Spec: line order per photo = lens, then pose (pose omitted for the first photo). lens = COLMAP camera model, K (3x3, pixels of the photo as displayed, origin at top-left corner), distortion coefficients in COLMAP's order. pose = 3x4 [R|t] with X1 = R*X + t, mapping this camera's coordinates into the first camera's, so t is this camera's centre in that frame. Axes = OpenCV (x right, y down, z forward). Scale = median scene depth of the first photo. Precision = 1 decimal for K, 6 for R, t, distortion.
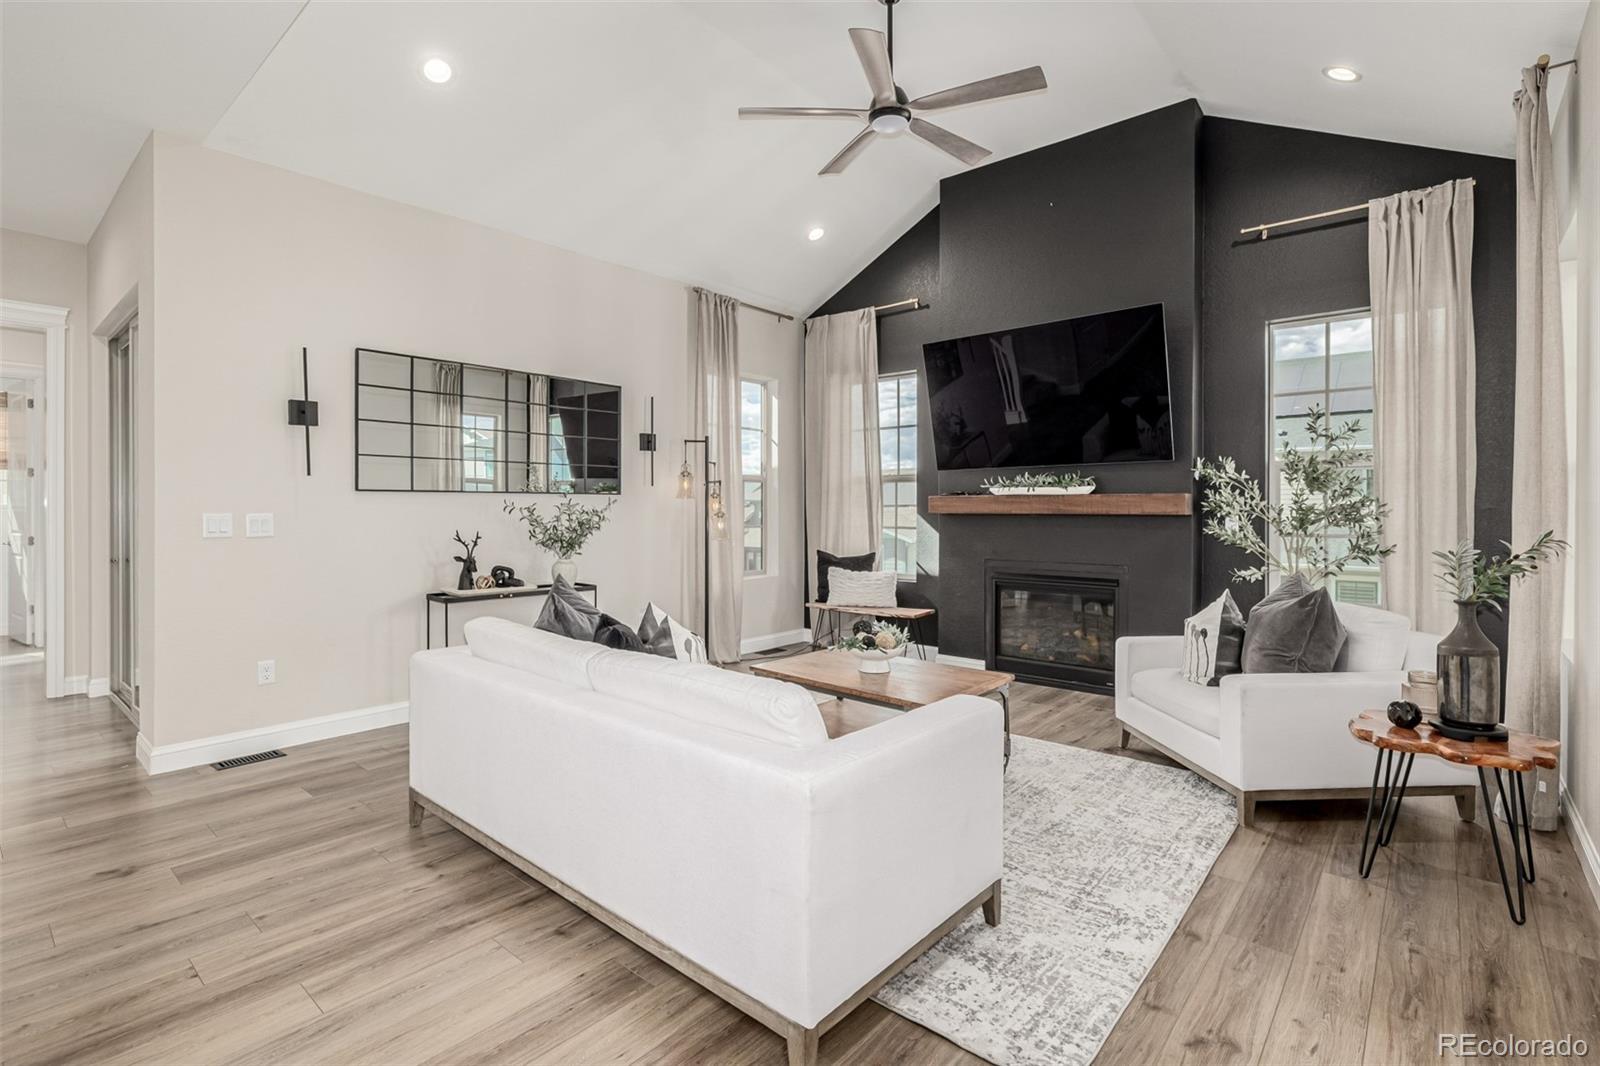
lens RADIAL K [[748.9, 0, 811.7], [0, 748.9, 516.9], [0, 0, 1]] dist [-0.001535, -0.000451]
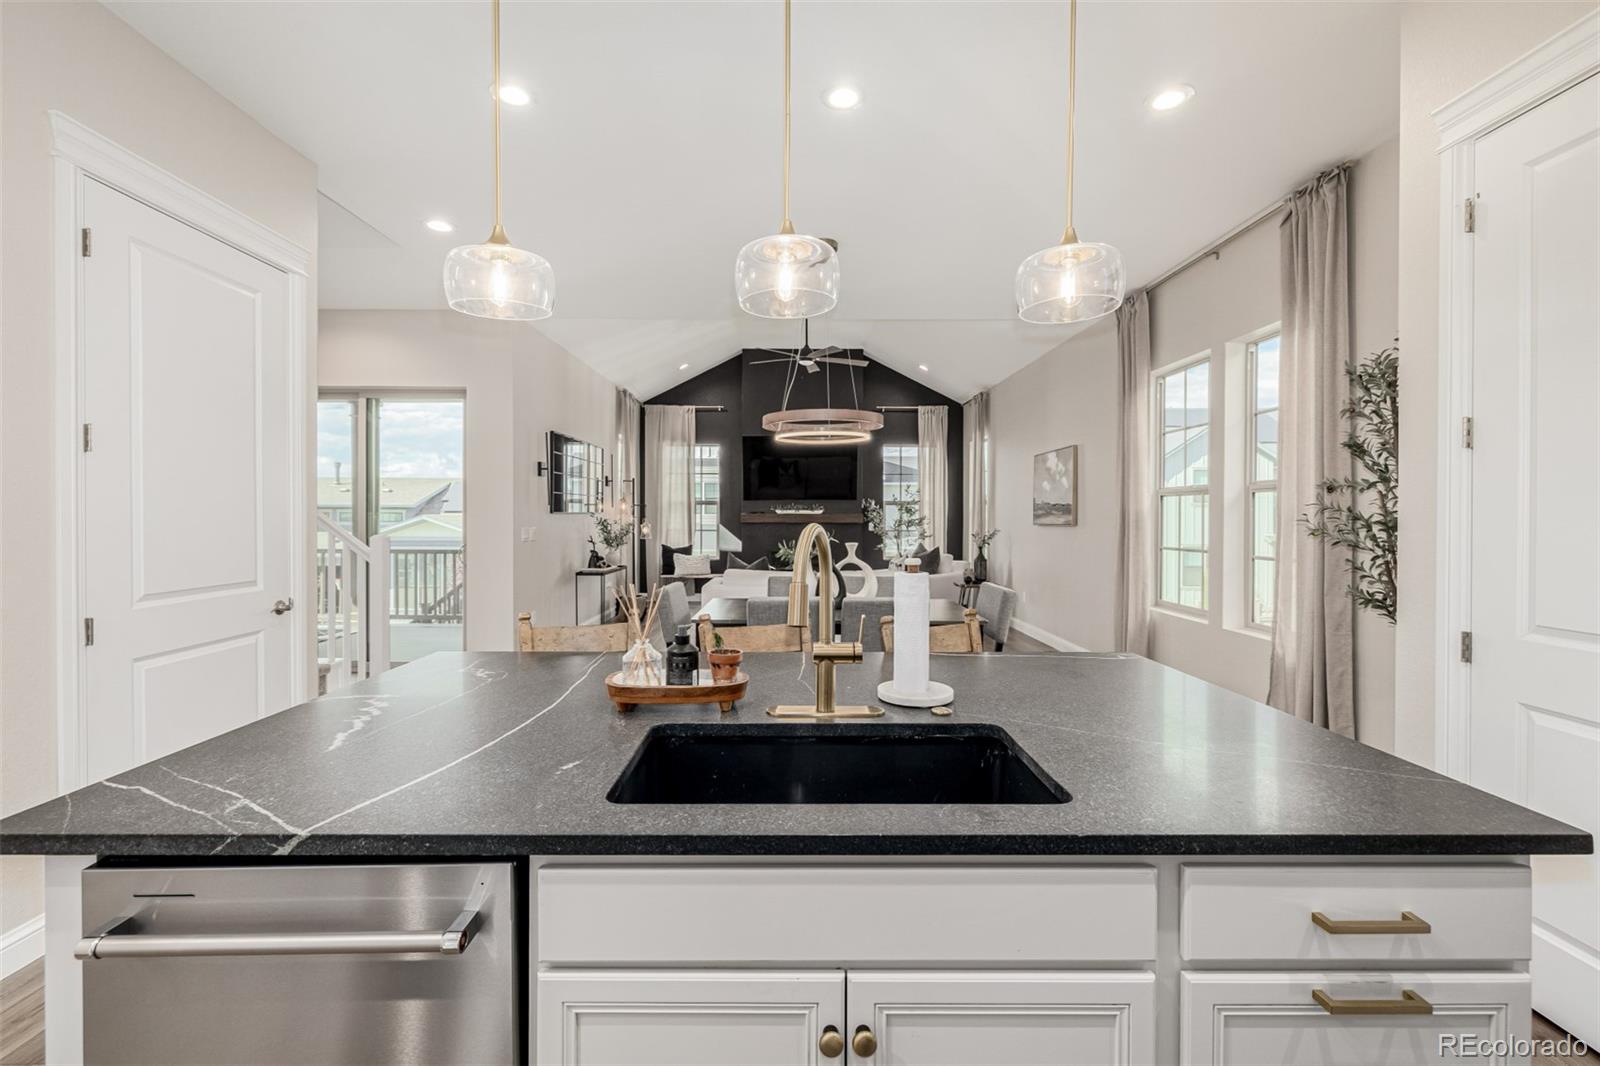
lens RADIAL K [[687.4, 0, 791.7], [0, 687.4, 520.9], [0, 0, 1]] dist [0.002237, 0.000231]
pose [[0.756137, -0.006285, 0.654383, -0.994745], [0.004464, 0.999980, 0.004446, -0.017748], [-0.654398, -0.000440, 0.756150, -0.465888]]
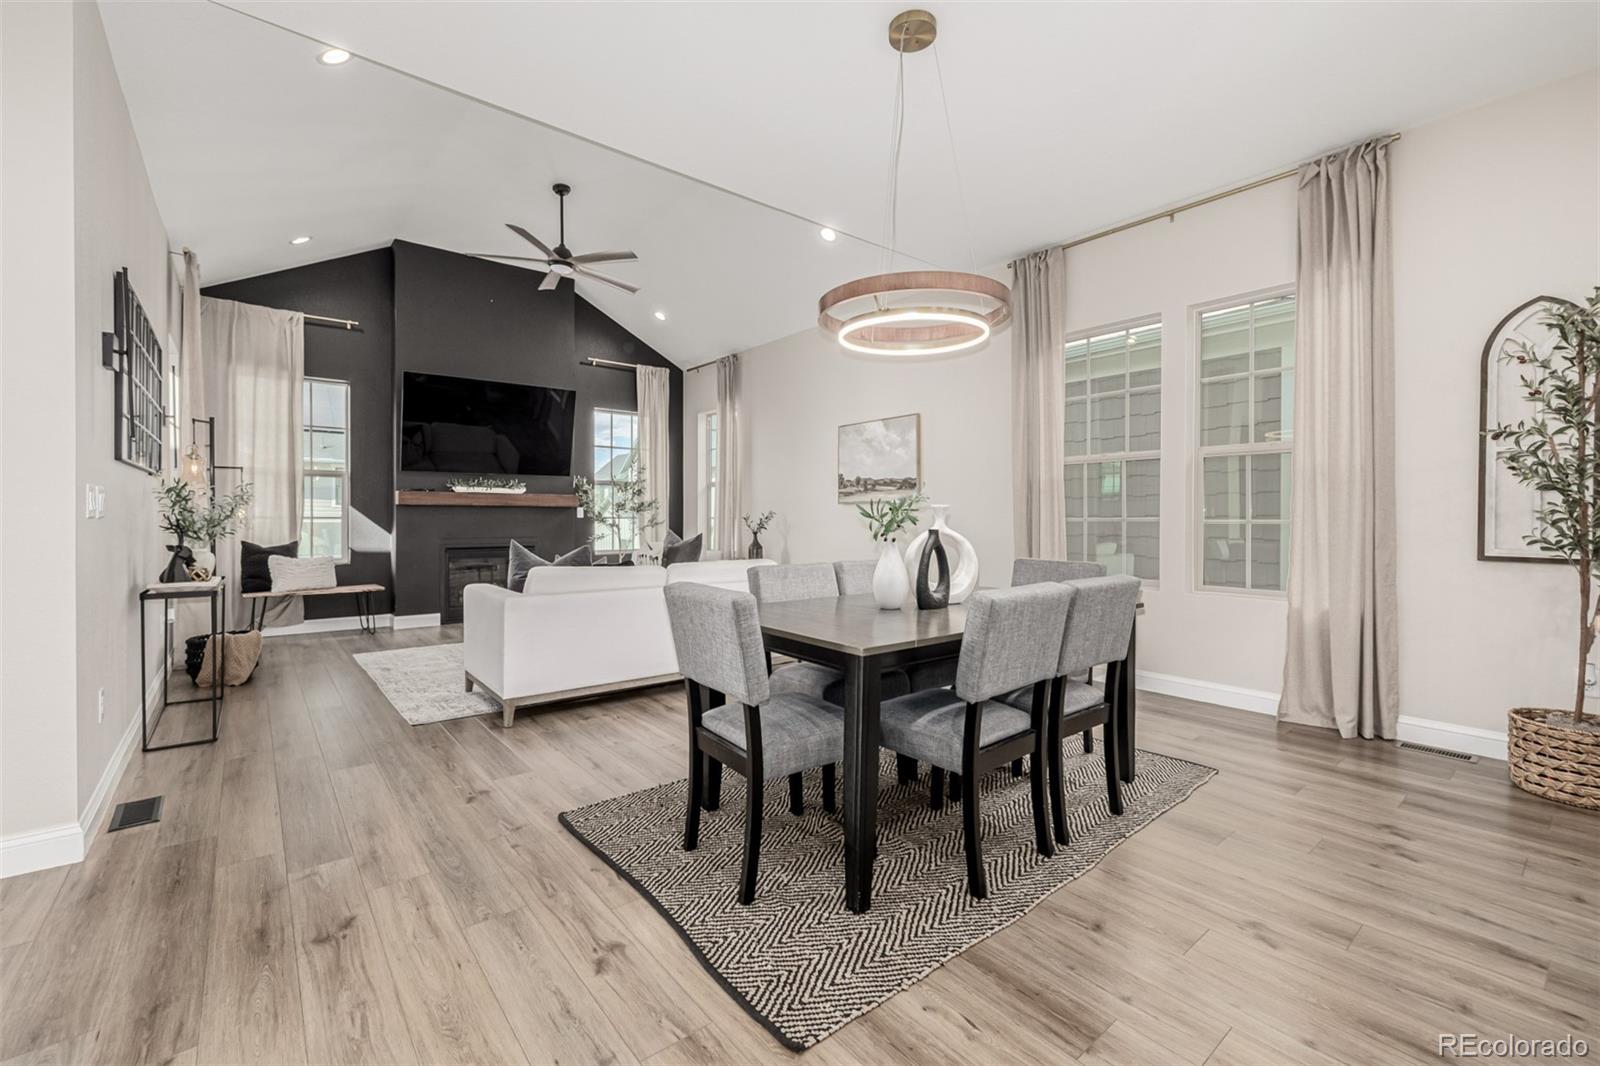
lens RADIAL K [[687.4, 0, 791.7], [0, 687.4, 520.9], [0, 0, 1]] dist [0.002237, 0.000231]
pose [[0.176004, -0.006922, 0.984365, -0.951885], [0.008357, 0.999950, 0.005537, 0.024320], [-0.984354, 0.007252, 0.176053, 0.163453]]
